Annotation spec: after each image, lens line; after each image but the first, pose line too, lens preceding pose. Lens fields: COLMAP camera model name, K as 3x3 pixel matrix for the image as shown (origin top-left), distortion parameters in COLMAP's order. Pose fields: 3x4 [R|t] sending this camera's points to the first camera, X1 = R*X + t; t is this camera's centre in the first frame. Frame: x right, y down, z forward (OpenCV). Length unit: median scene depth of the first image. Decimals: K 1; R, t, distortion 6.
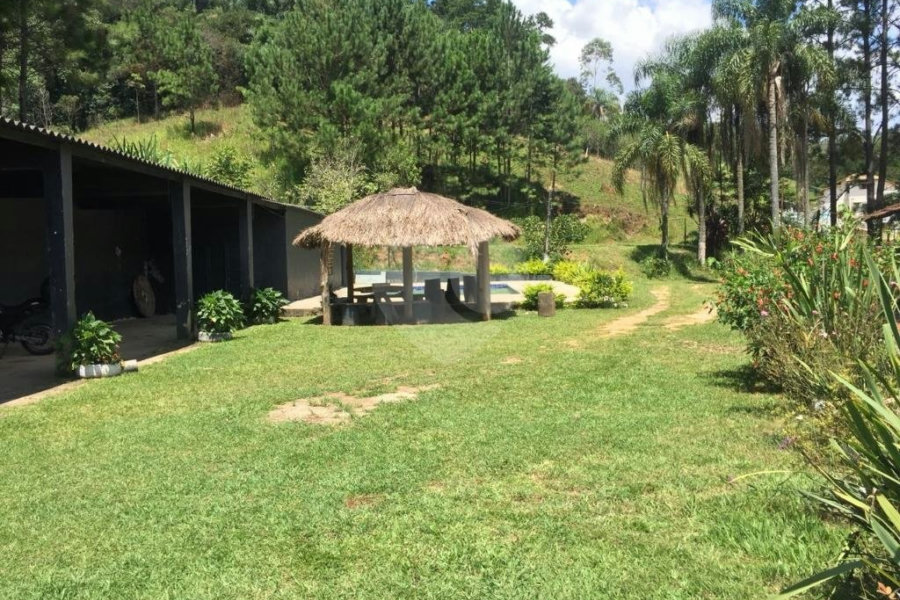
lens RADIAL K [[830.9, 0, 450.0], [0, 830.9, 300.0], [0, 0, 1]] dist [0.203455, -0.329293]
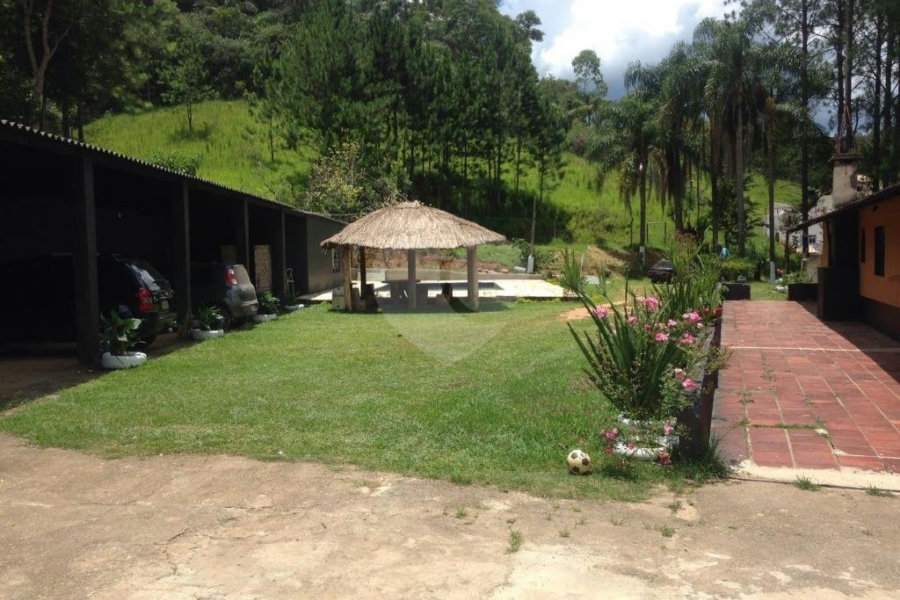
lens RADIAL K [[806.1, 0, 450.0], [0, 806.1, 300.0], [0, 0, 1]] dist [0.174182, -0.246411]
pose [[0.999910, 0.000042, 0.013450, -0.006939], [-0.000067, 0.999998, 0.001875, 0.007110], [-0.013450, -0.001875, 0.999908, -0.146648]]
